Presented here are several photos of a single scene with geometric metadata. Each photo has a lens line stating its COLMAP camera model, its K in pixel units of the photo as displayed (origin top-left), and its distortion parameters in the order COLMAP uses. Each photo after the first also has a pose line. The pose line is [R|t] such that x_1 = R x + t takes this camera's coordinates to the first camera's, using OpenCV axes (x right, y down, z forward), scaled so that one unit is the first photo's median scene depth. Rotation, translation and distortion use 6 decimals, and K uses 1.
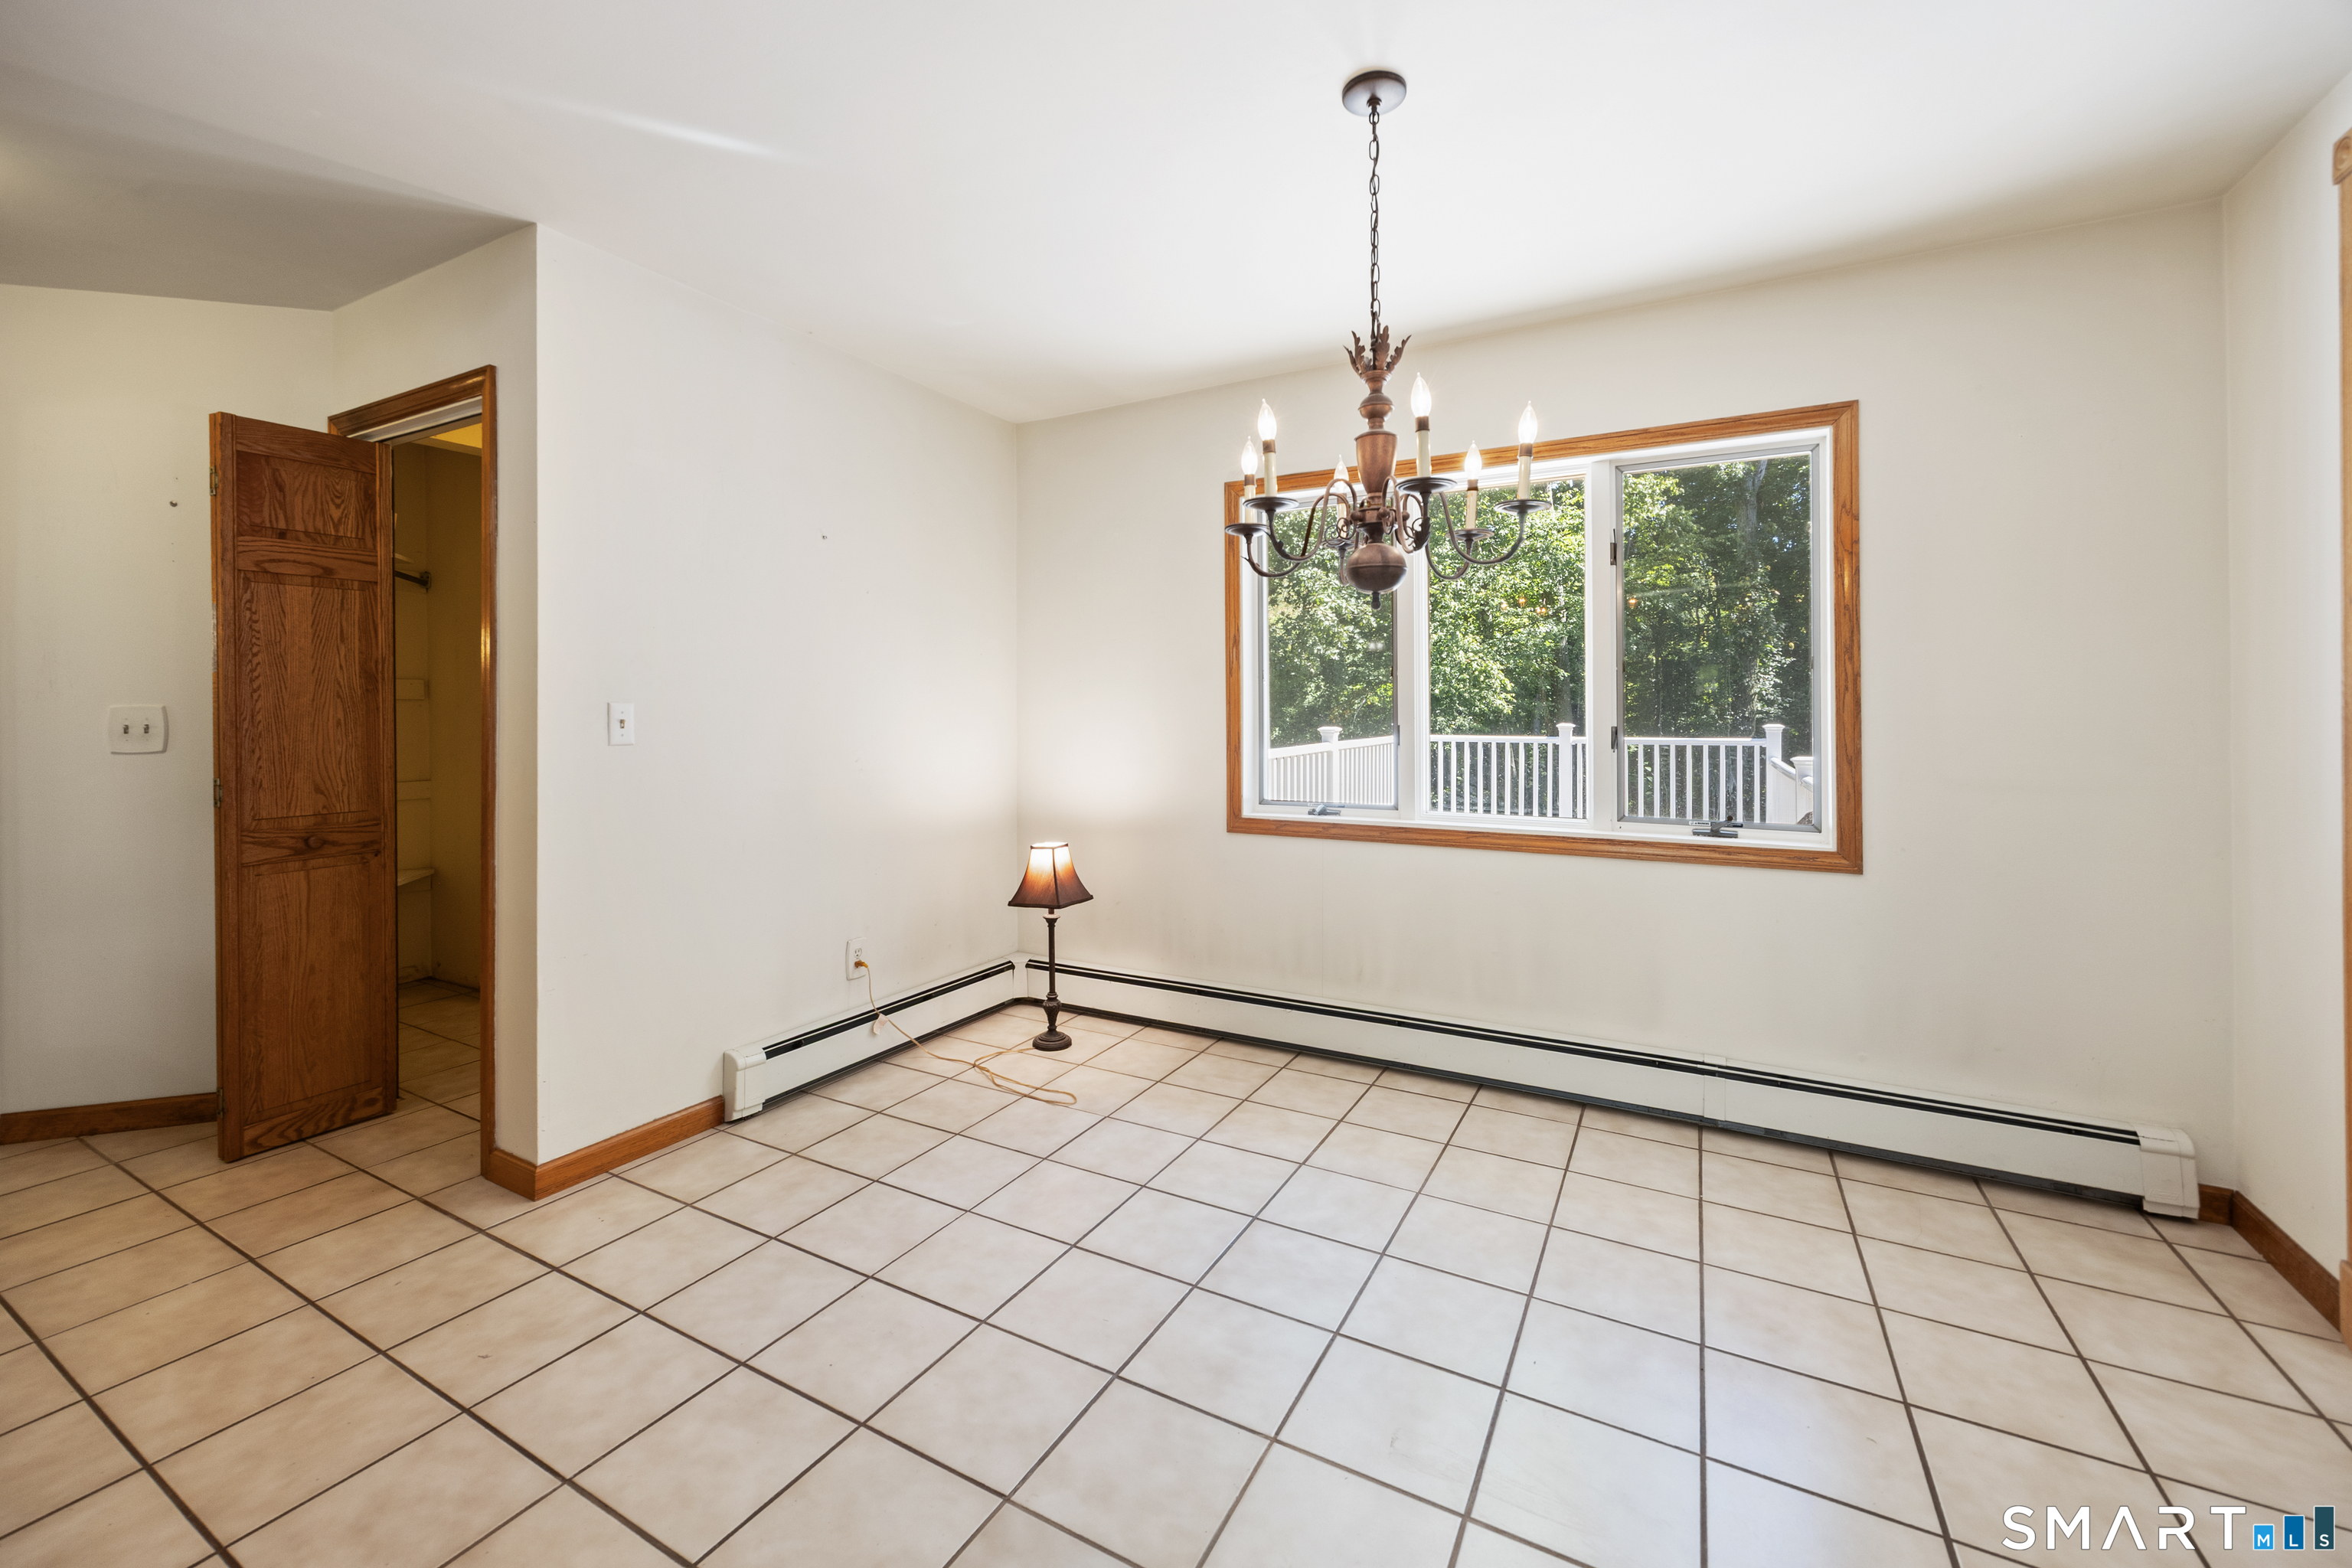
lens RADIAL K [[931.9, 0, 1162.6], [0, 931.9, 720.5], [0, 0, 1]] dist [0.001810, -0.001226]
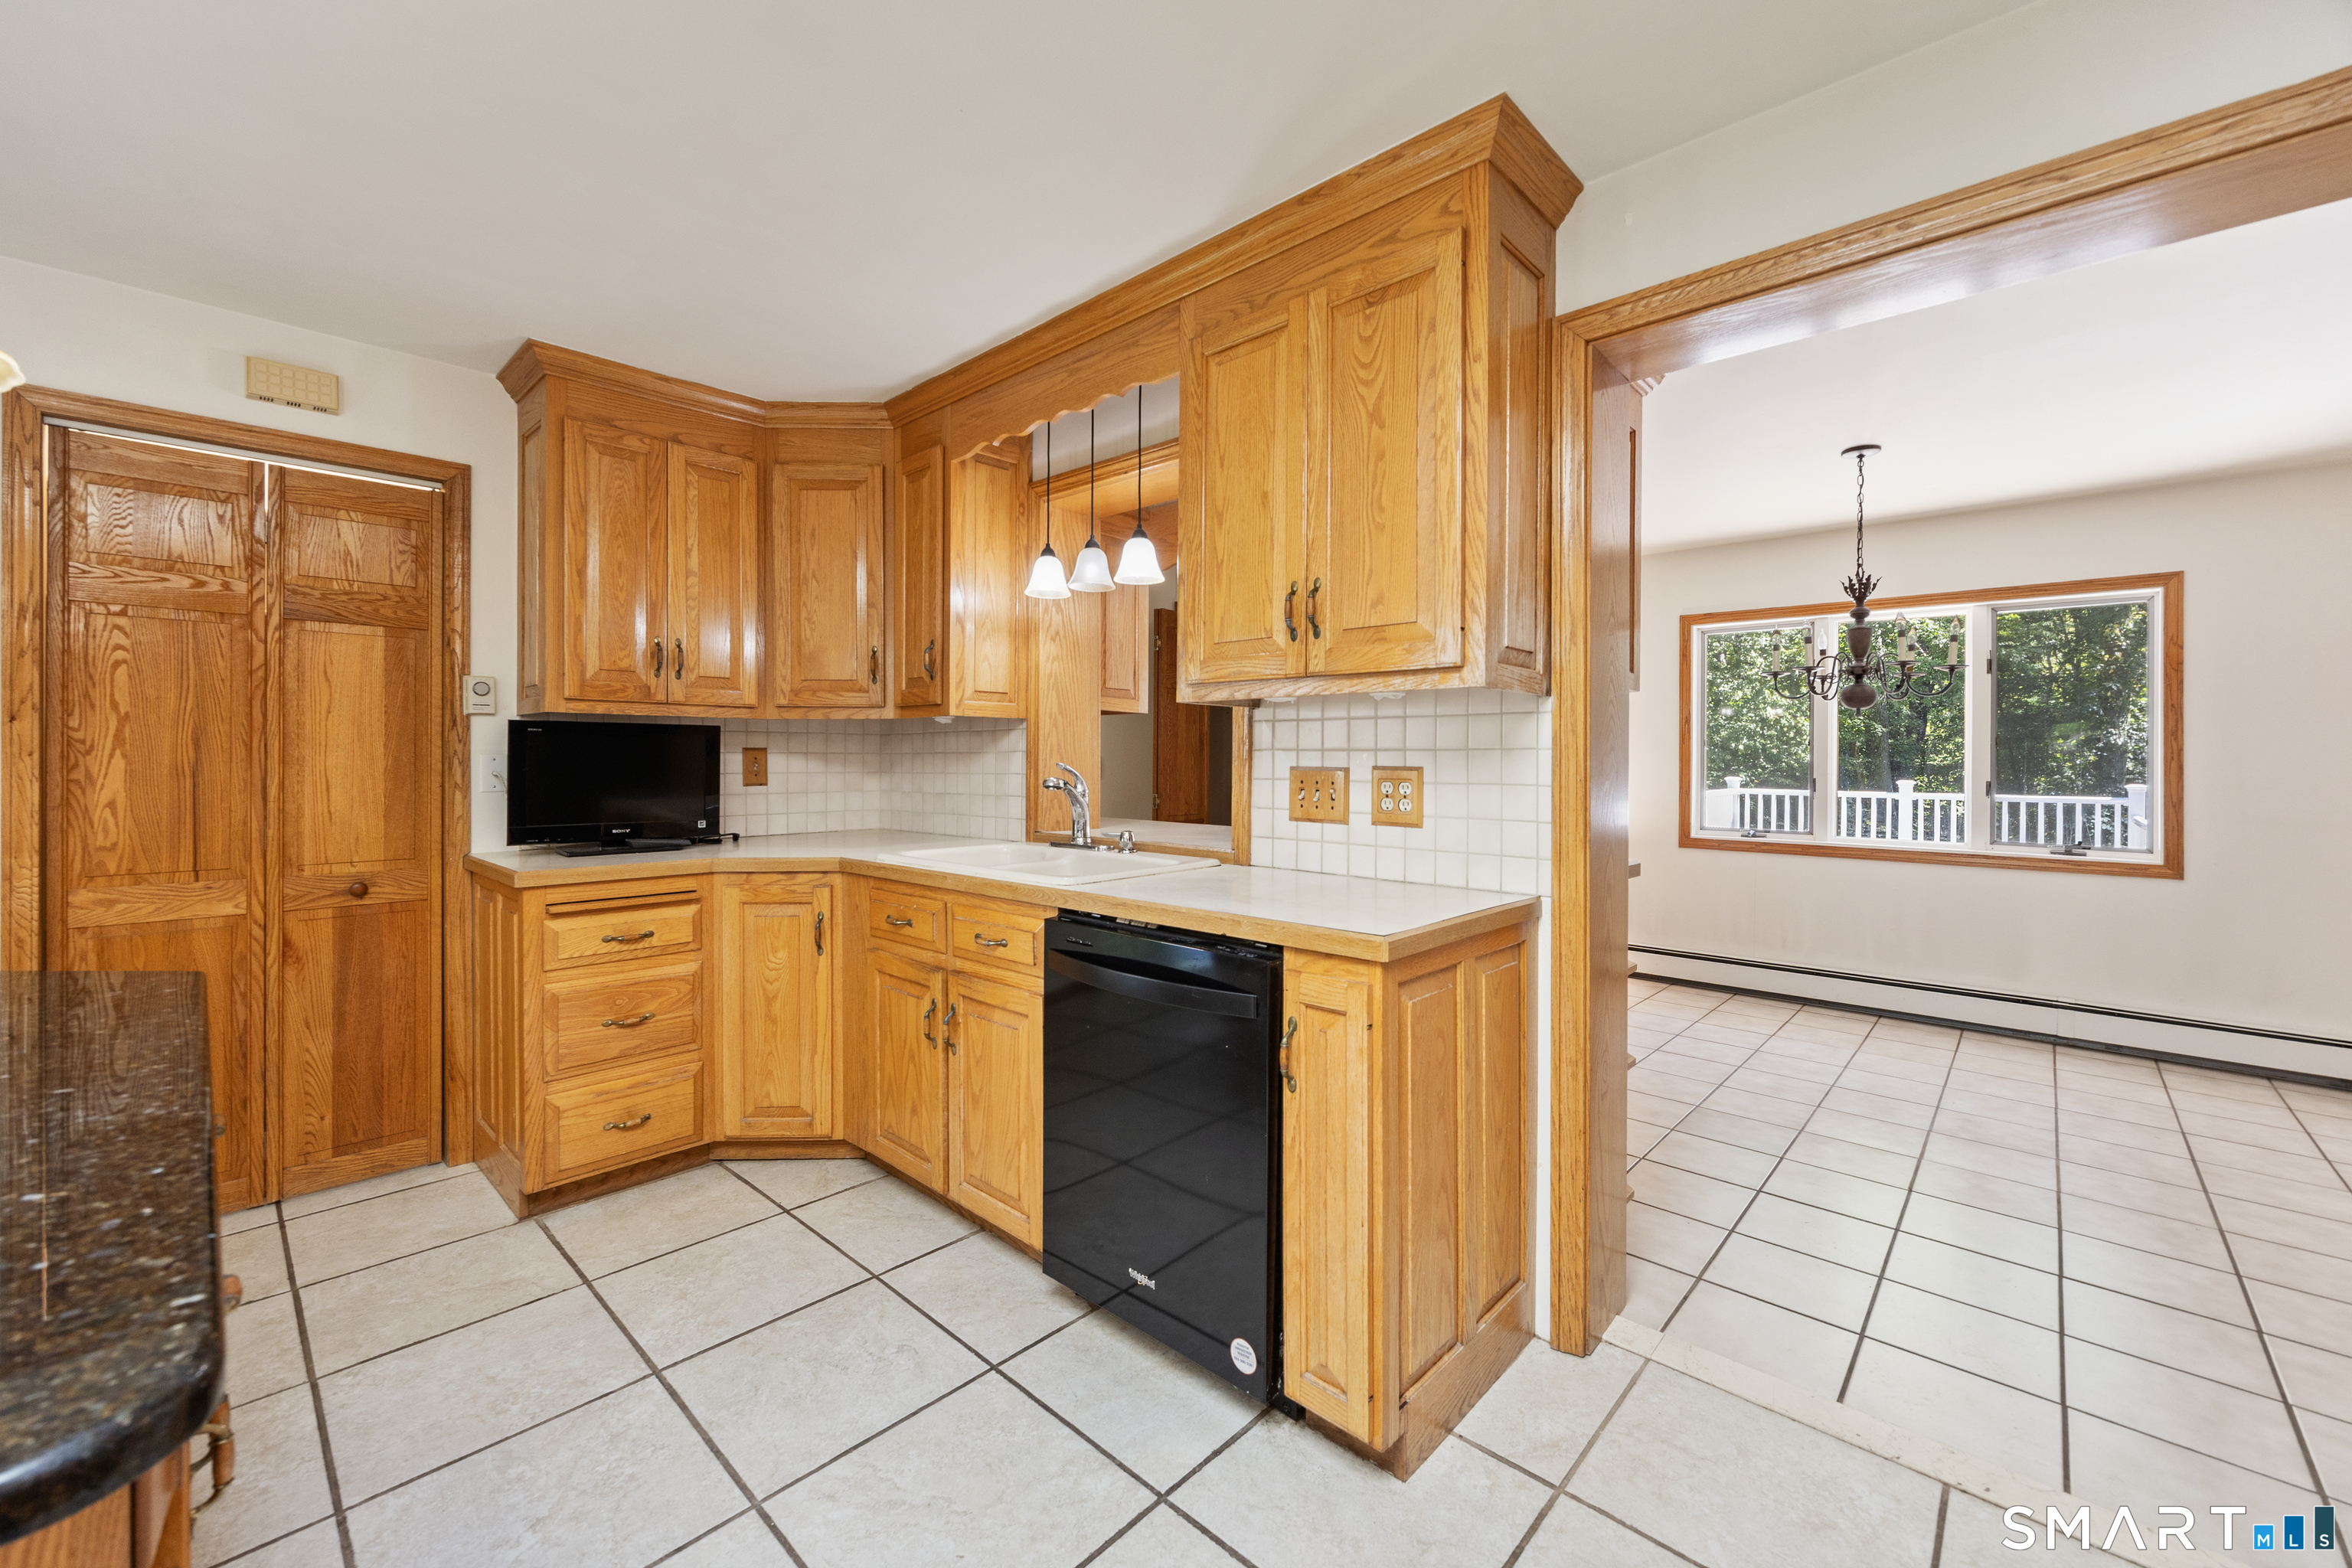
lens RADIAL K [[931.9, 0, 1155.2], [0, 931.9, 759.6], [0, 0, 1]] dist [0.001810, -0.001226]
pose [[0.970654, 0.014683, -0.240032, -0.464439], [-0.017064, 0.999824, -0.007847, 0.006895], [0.239874, 0.011712, 0.970733, -0.790580]]
